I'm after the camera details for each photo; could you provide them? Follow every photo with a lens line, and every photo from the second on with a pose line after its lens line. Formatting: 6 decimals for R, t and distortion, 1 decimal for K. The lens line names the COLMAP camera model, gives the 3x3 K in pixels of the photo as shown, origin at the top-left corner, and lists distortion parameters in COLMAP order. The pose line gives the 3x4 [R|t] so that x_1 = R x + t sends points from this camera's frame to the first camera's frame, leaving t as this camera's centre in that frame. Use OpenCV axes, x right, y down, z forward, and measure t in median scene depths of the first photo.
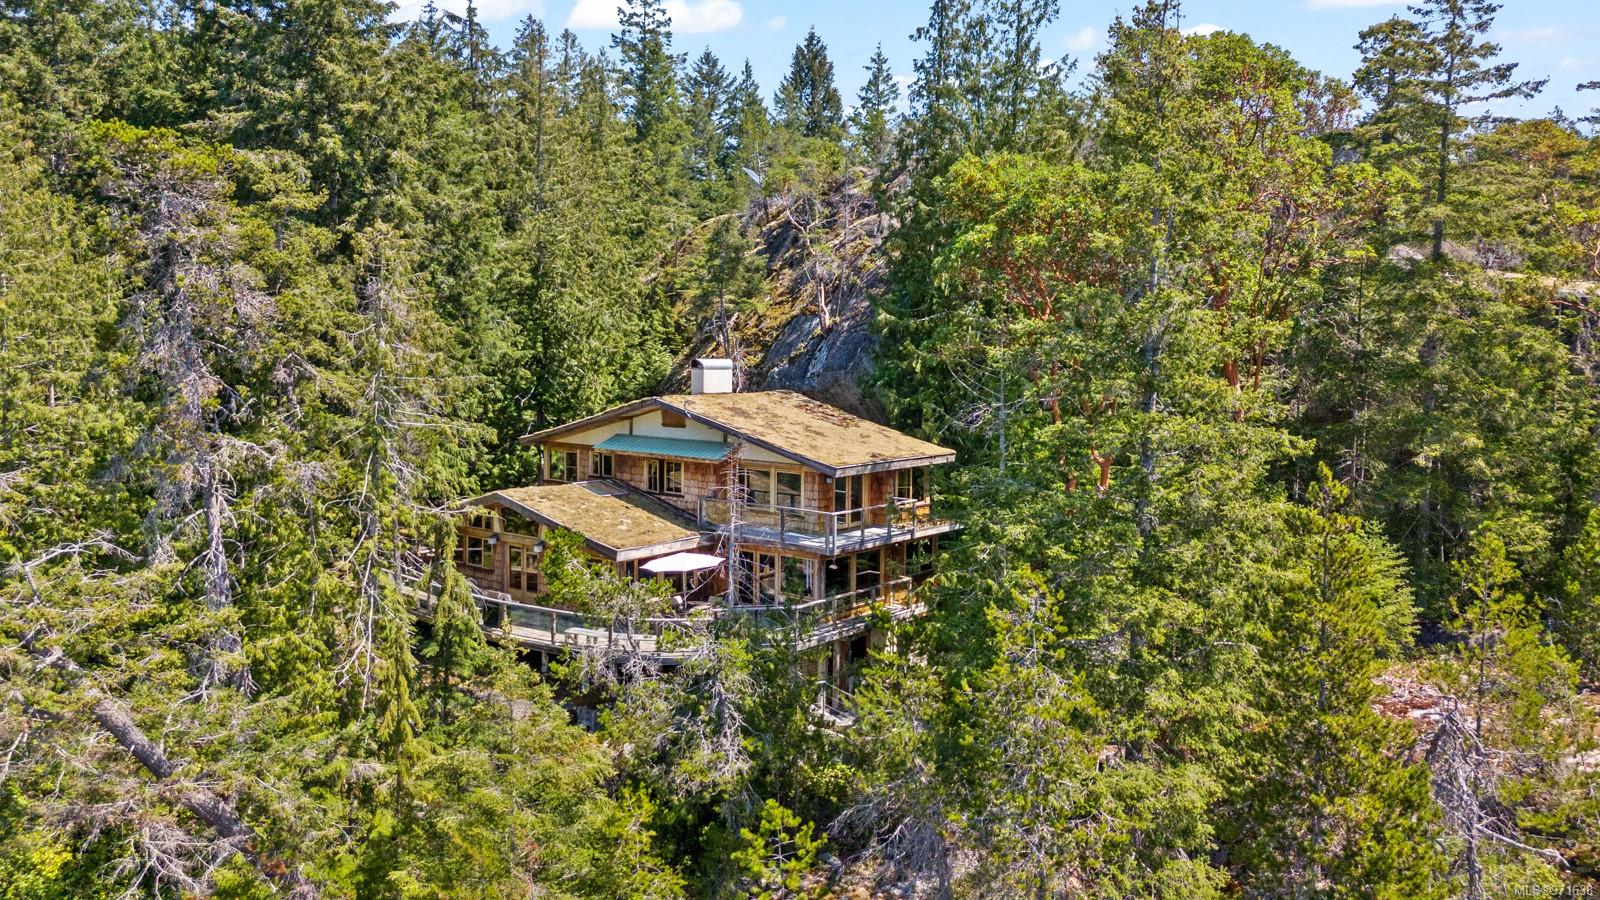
lens RADIAL K [[1196.1, 0, 800.0], [0, 1196.1, 450.0], [0, 0, 1]] dist [0.049330, -0.004662]
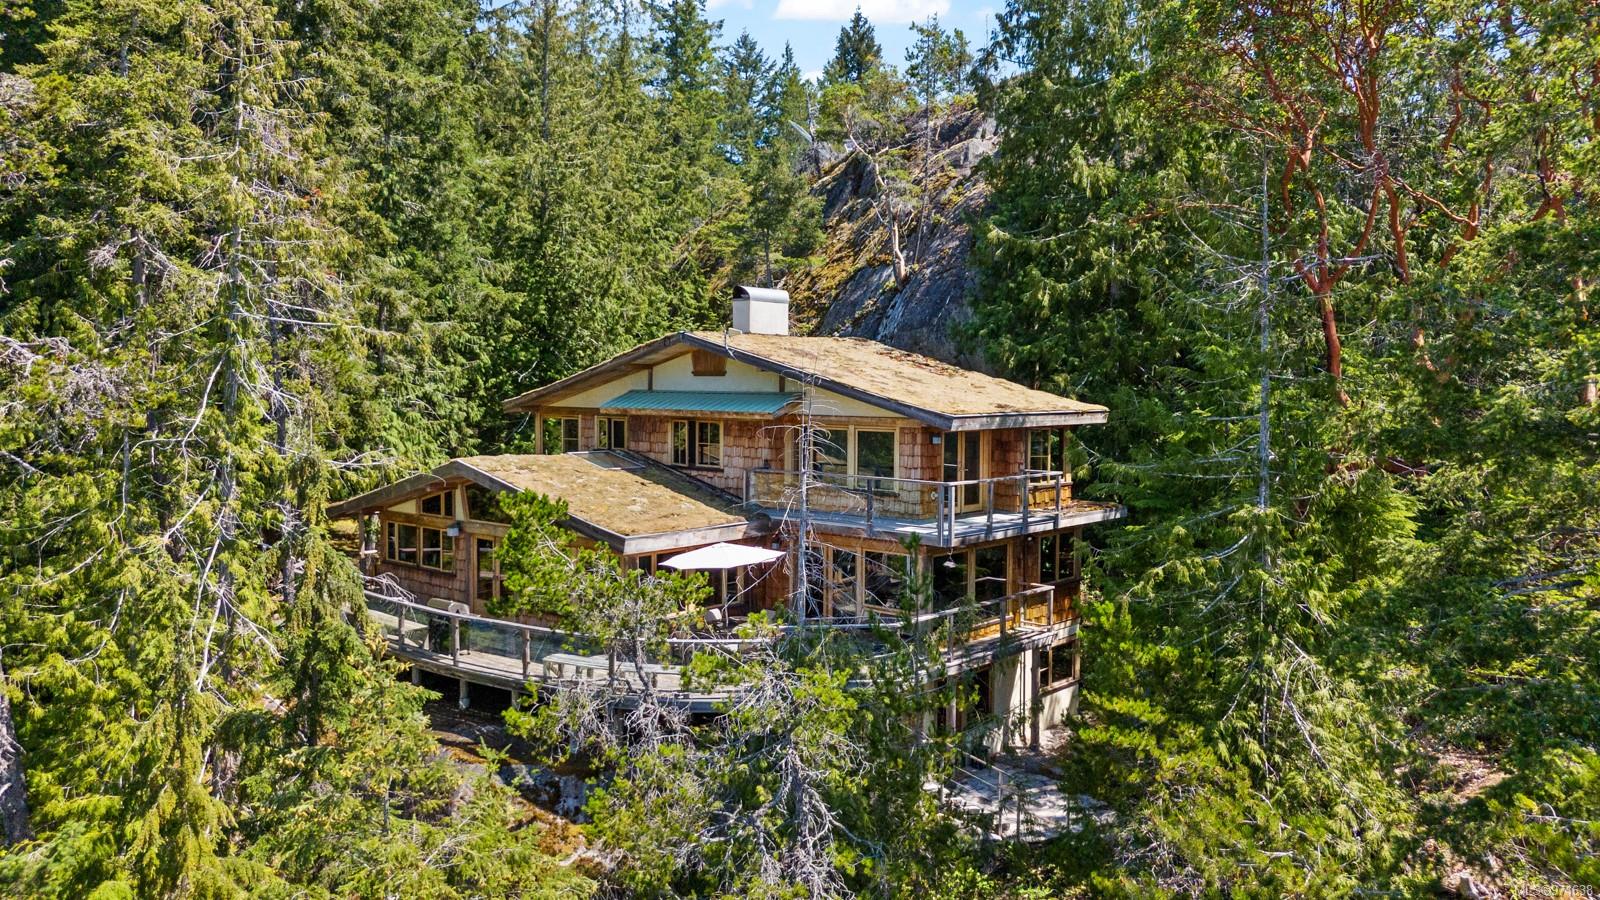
lens RADIAL K [[1196.1, 0, 800.0], [0, 1196.1, 450.0], [0, 0, 1]] dist [0.049330, -0.004662]
pose [[0.999661, 0.000936, -0.026016, -0.033275], [-0.001751, 0.999507, -0.031339, 0.048627], [0.025974, 0.031374, 0.999170, 0.293014]]
